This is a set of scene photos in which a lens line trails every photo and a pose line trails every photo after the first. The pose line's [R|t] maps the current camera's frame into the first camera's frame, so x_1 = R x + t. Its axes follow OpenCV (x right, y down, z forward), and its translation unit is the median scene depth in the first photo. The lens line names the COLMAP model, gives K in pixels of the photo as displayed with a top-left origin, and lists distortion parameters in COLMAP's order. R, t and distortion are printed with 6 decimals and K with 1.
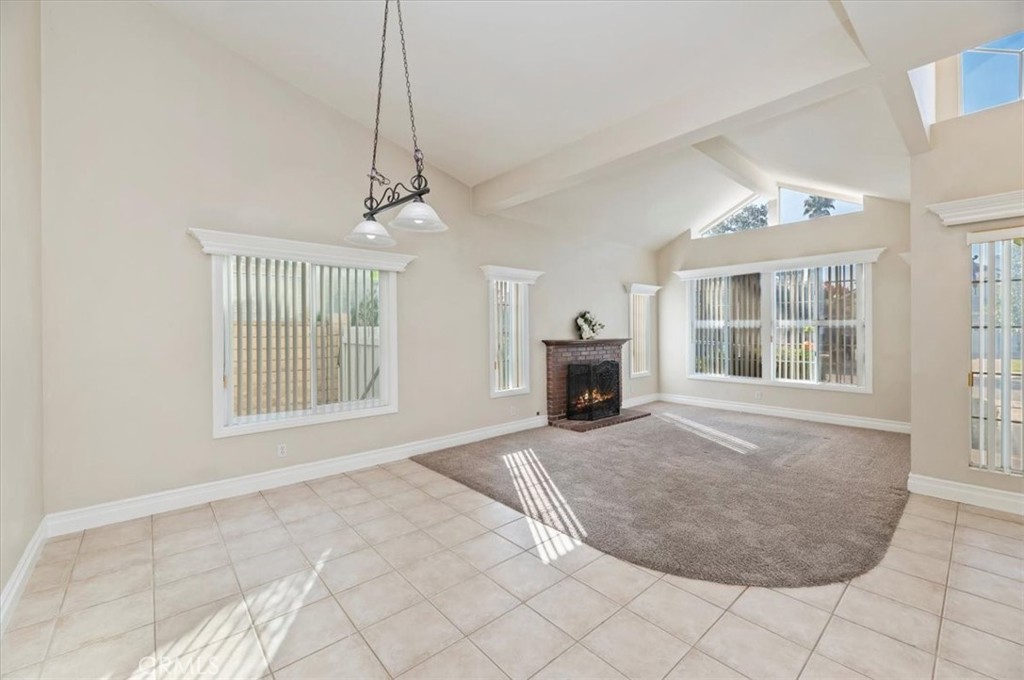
lens RADIAL K [[415.9, 0, 511.4], [0, 415.9, 336.2], [0, 0, 1]] dist [-0.004048, -0.000250]
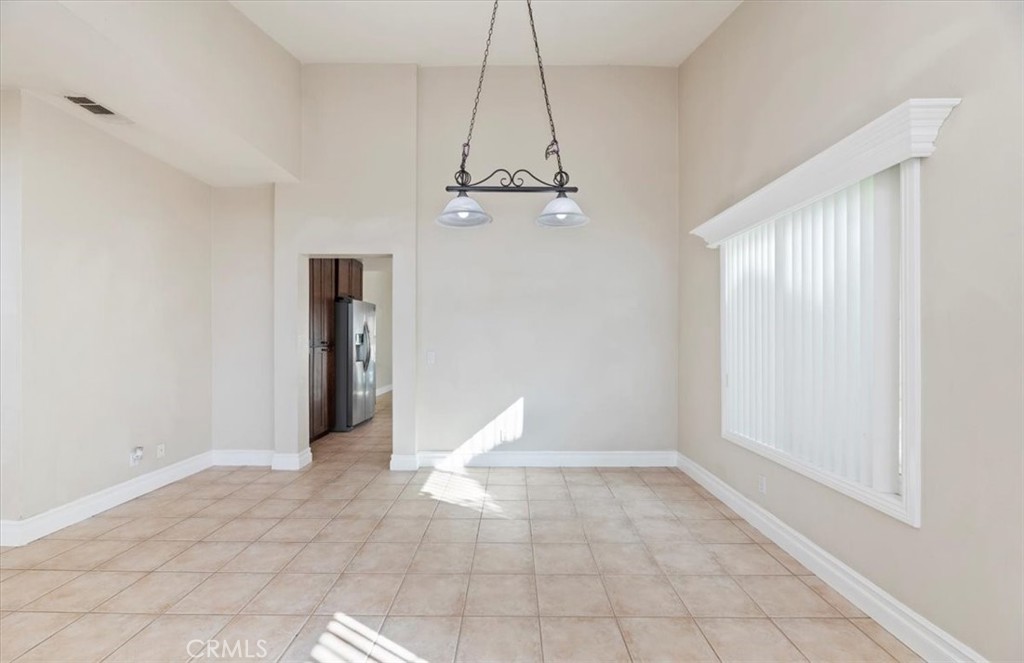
lens RADIAL K [[418.1, 0, 512.0], [0, 418.1, 331.5], [0, 0, 1]] dist [-0.000035, -0.000002]
pose [[-0.661690, -0.004495, -0.749764, 0.231425], [-0.001423, 0.999988, -0.004739, 0.002888], [0.749776, -0.002069, -0.661688, 0.852291]]
